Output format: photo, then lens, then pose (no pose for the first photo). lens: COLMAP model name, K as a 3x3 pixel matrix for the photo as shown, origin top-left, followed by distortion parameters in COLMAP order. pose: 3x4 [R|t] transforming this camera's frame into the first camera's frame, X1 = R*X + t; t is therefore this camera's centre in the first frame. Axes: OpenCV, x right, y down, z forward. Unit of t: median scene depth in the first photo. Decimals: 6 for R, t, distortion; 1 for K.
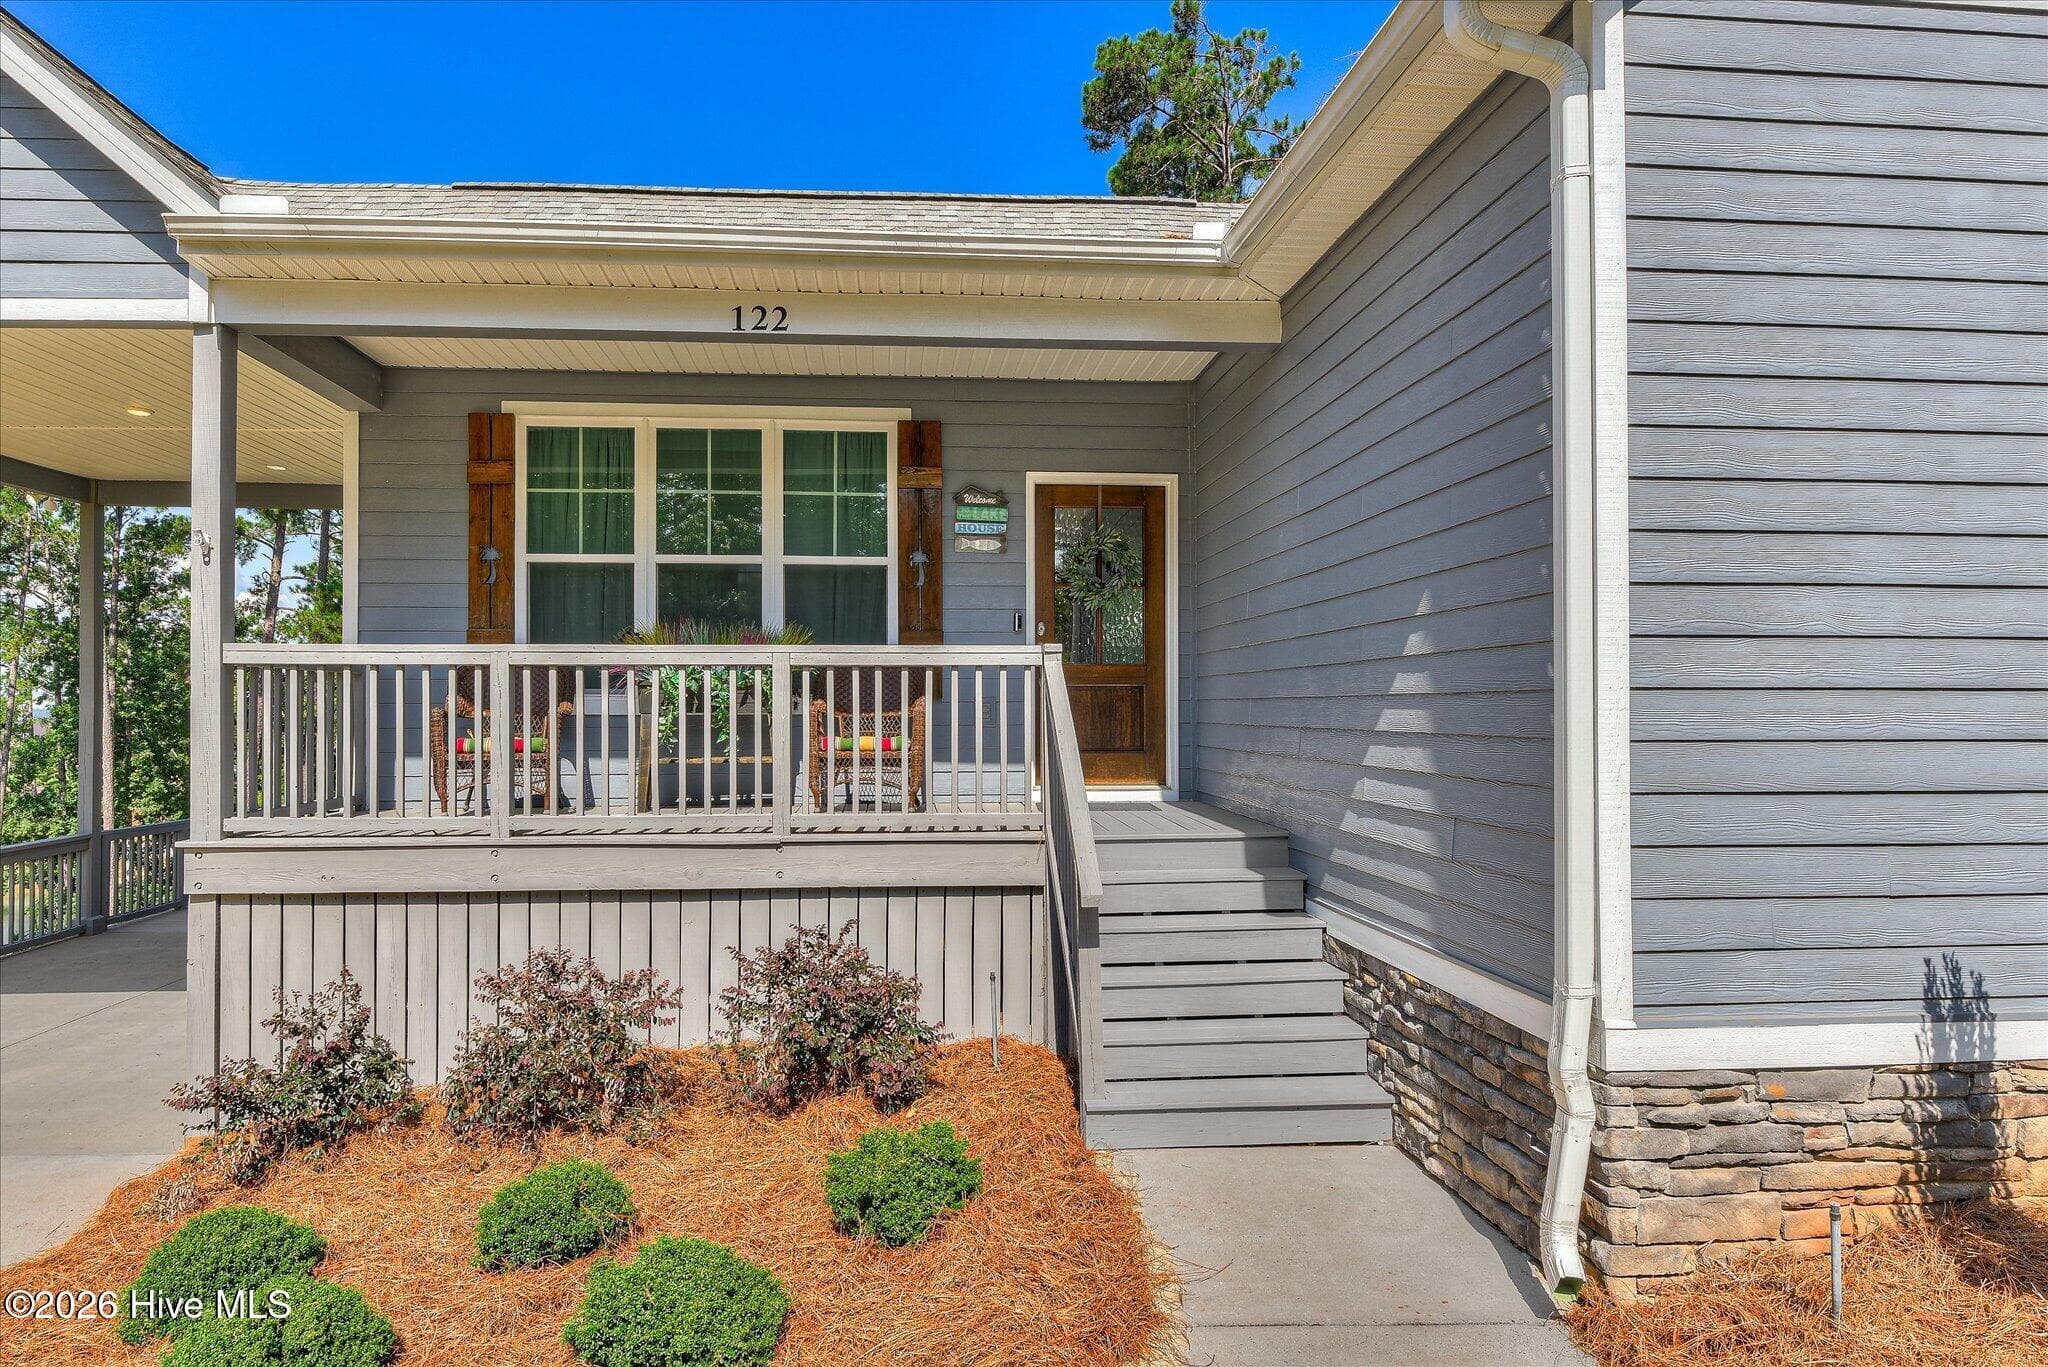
lens RADIAL K [[1258.9, 0, 981.2], [0, 1258.9, 691.4], [0, 0, 1]] dist [-0.000590, -0.005760]
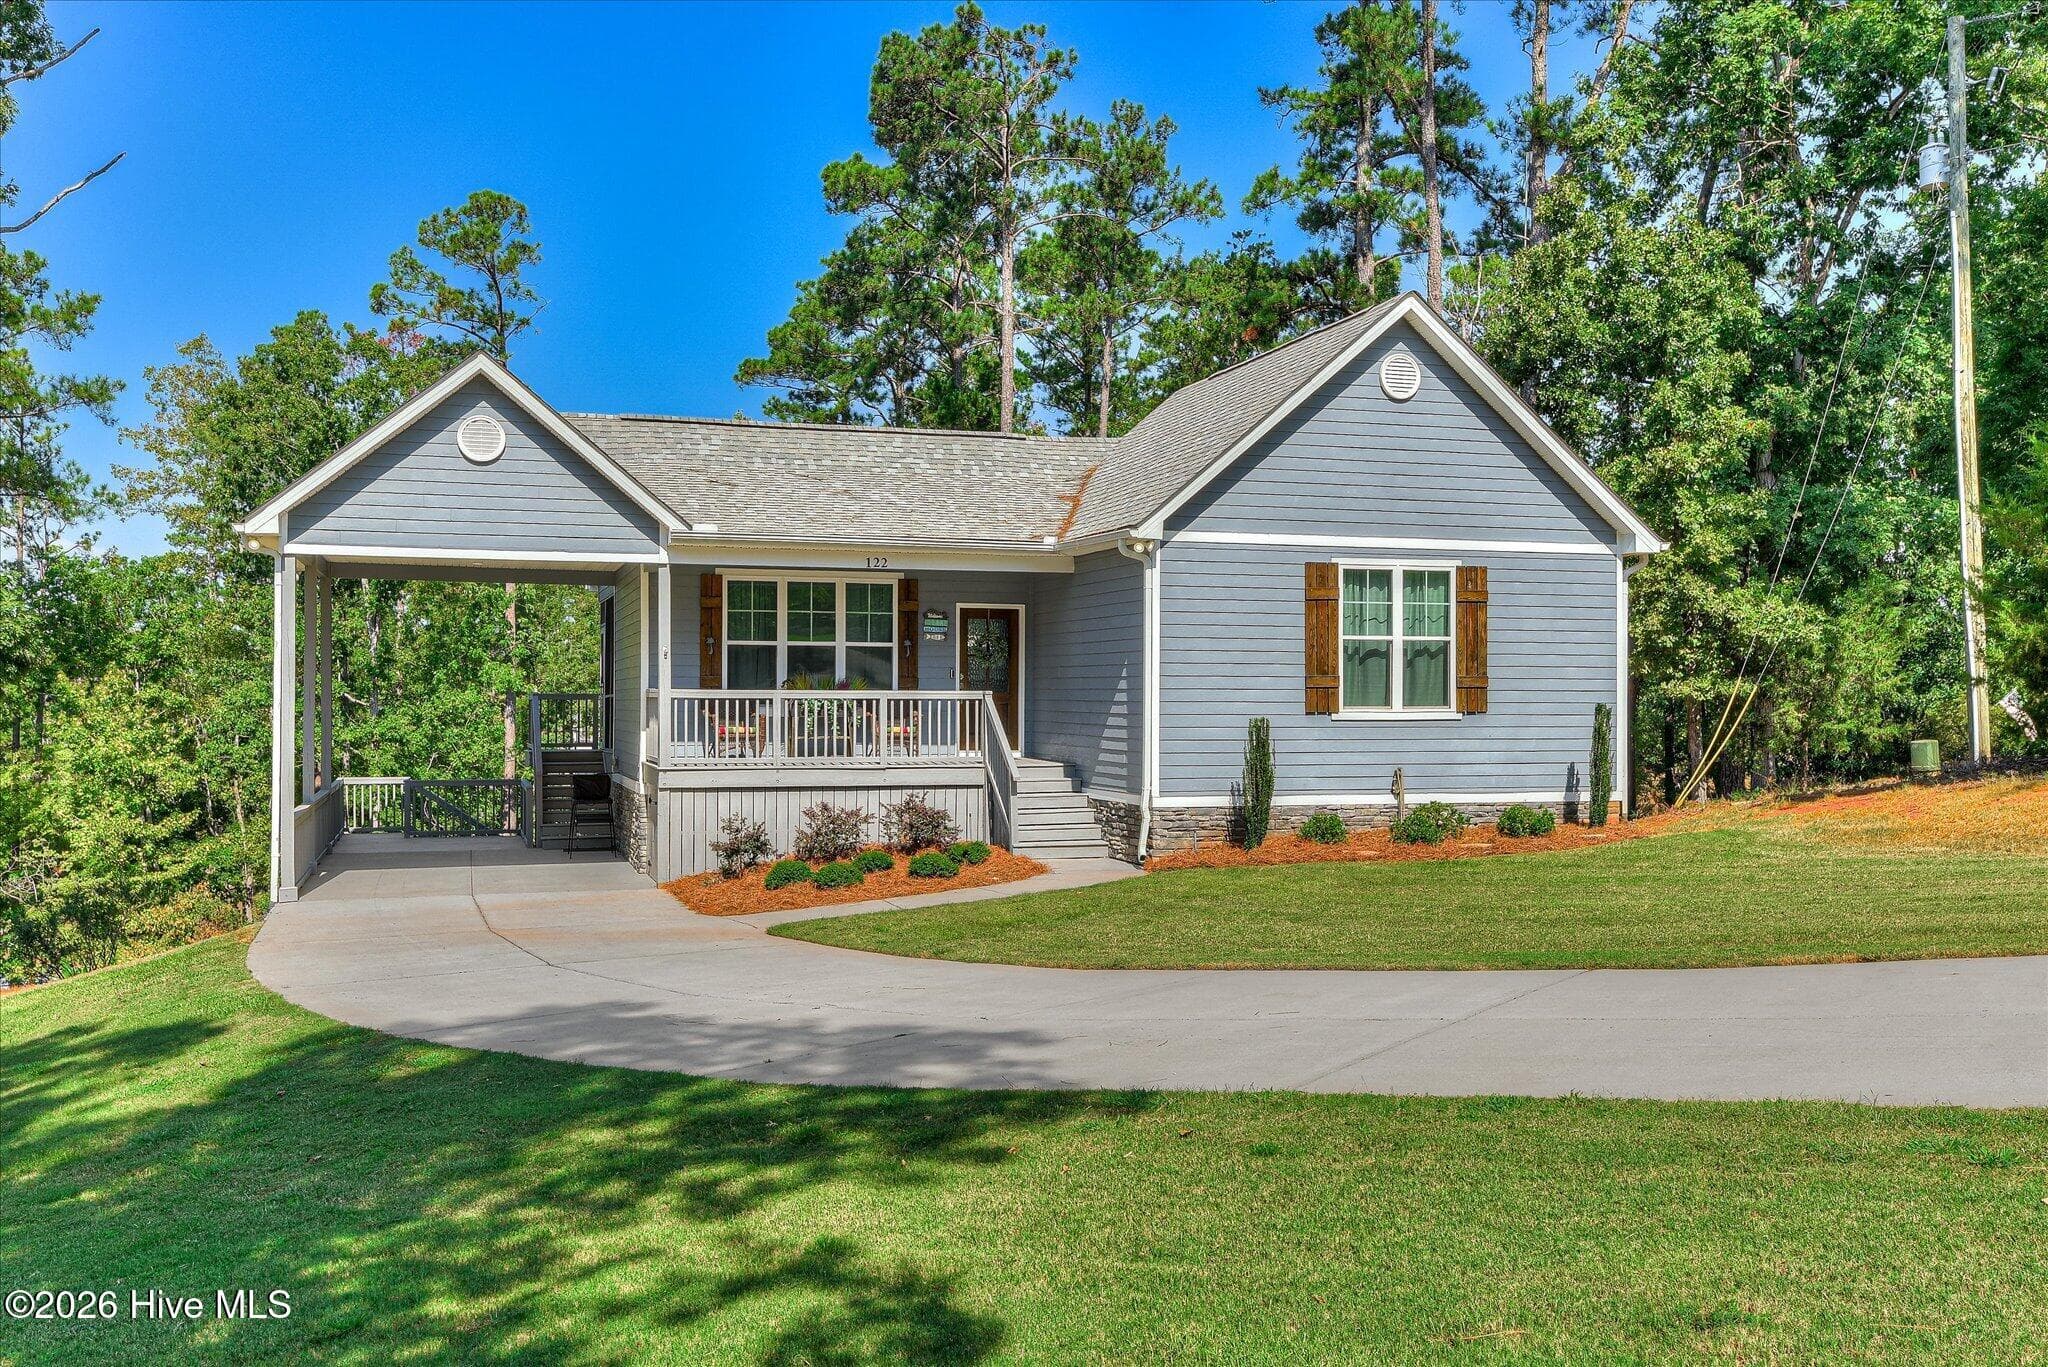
lens RADIAL K [[1805.1, 0, 1037.4], [0, 1805.1, 704.2], [0, 0, 1]] dist [0.056063, -0.040418]
pose [[0.973413, 0.000884, 0.229057, -0.583122], [-0.006346, 0.999713, 0.023109, -0.081323], [-0.228971, -0.023948, 0.973139, -2.215343]]
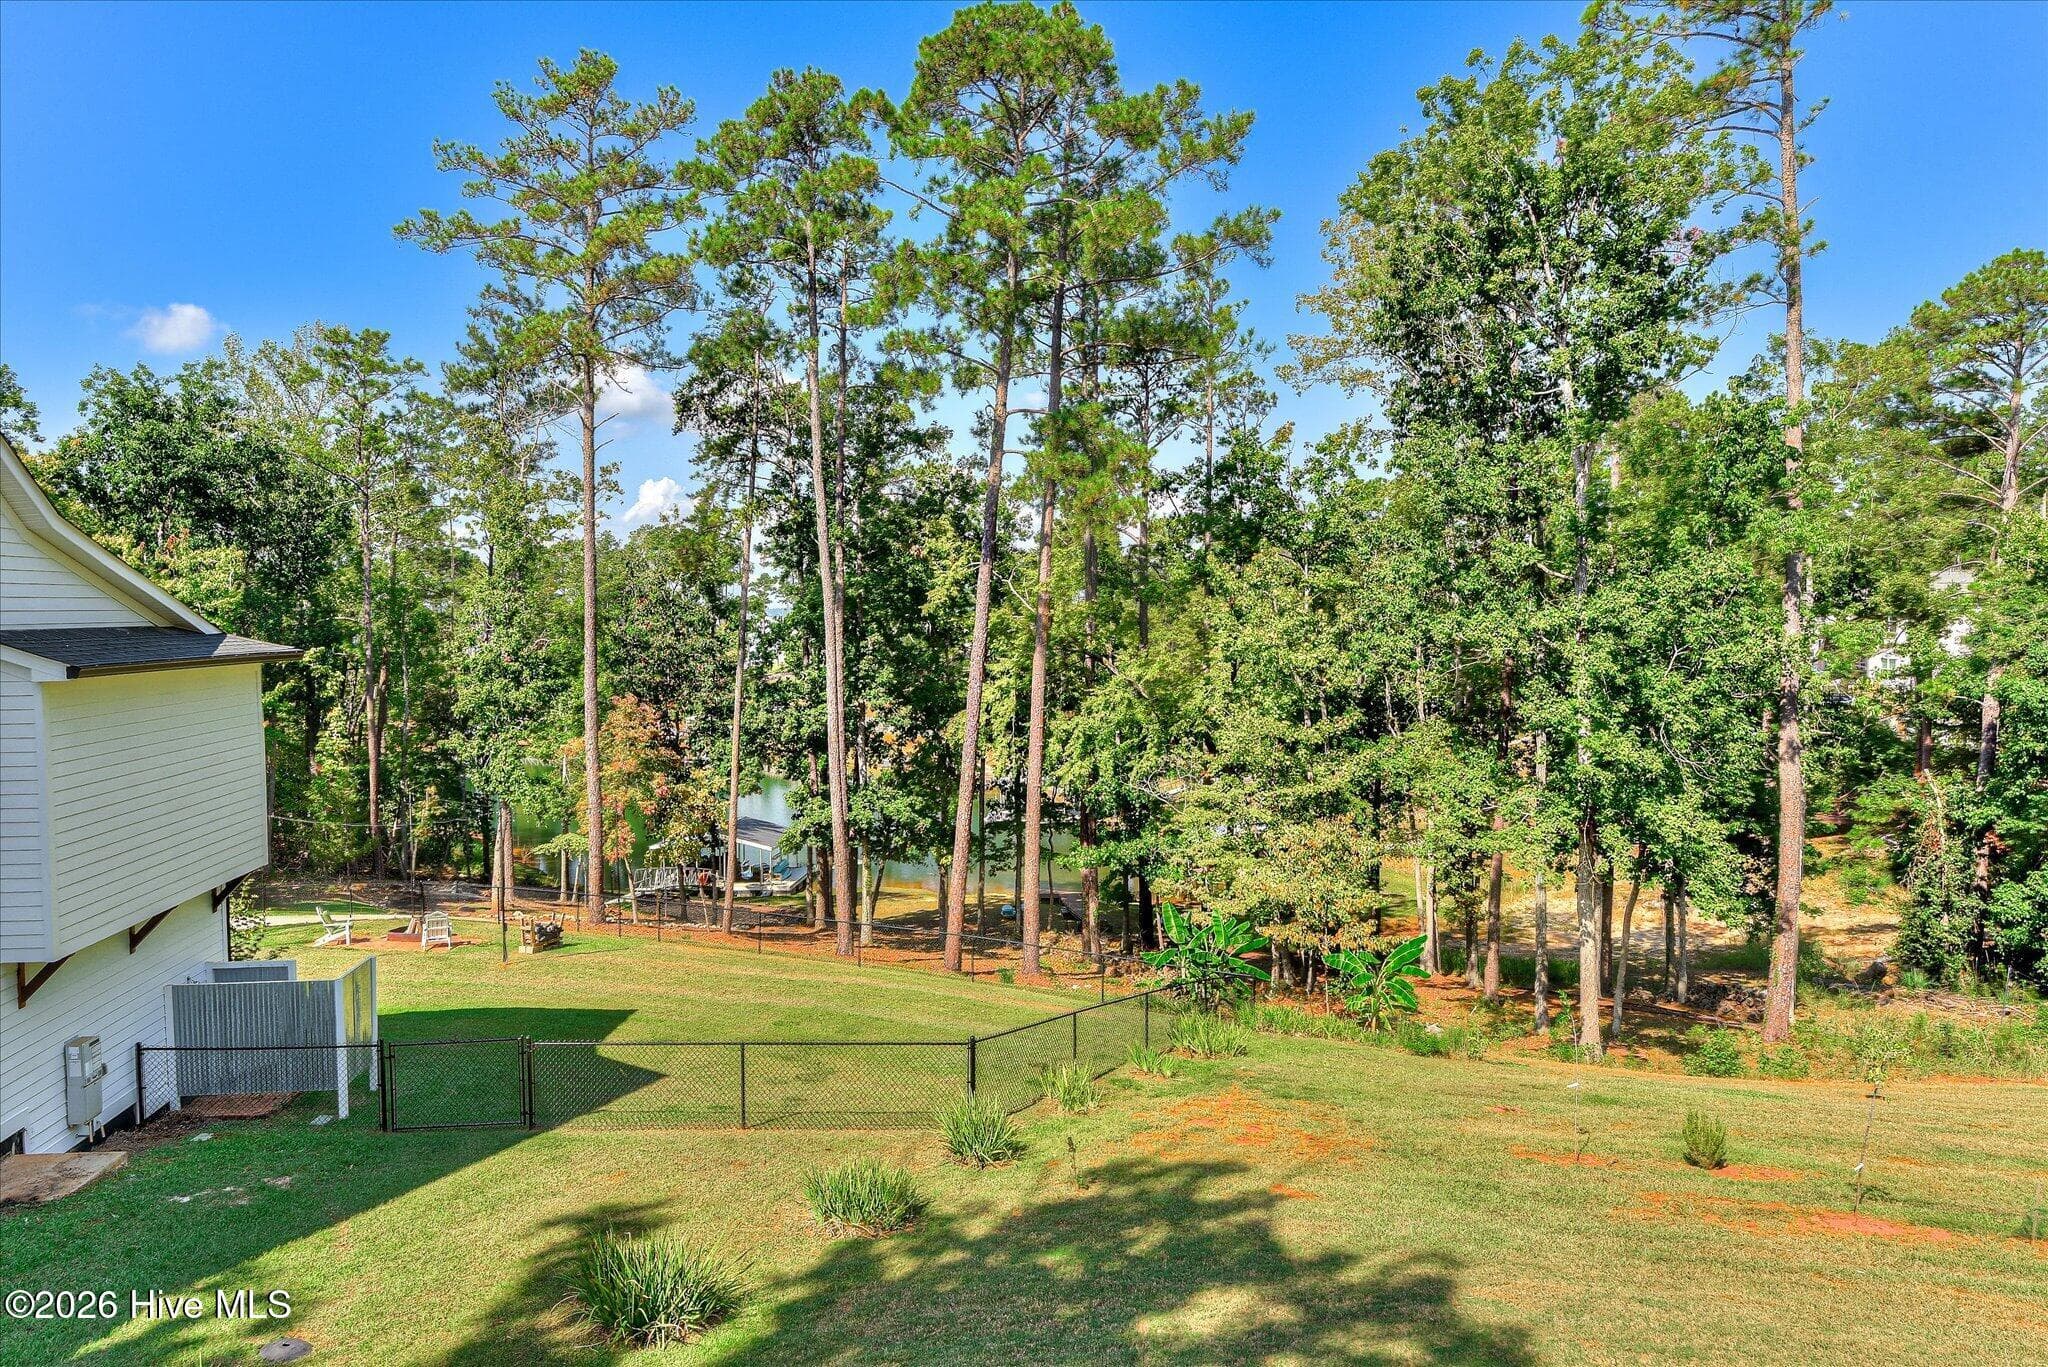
lens RADIAL K [[1302.5, 0, 898.0], [0, 1302.5, 671.9], [0, 0, 1]] dist [0.013090, -0.011438]
pose [[0.828048, 0.016183, -0.560424, -1.105819], [0.024523, 0.997581, 0.065039, 0.111615], [0.560121, -0.067599, 0.825648, 1.983284]]
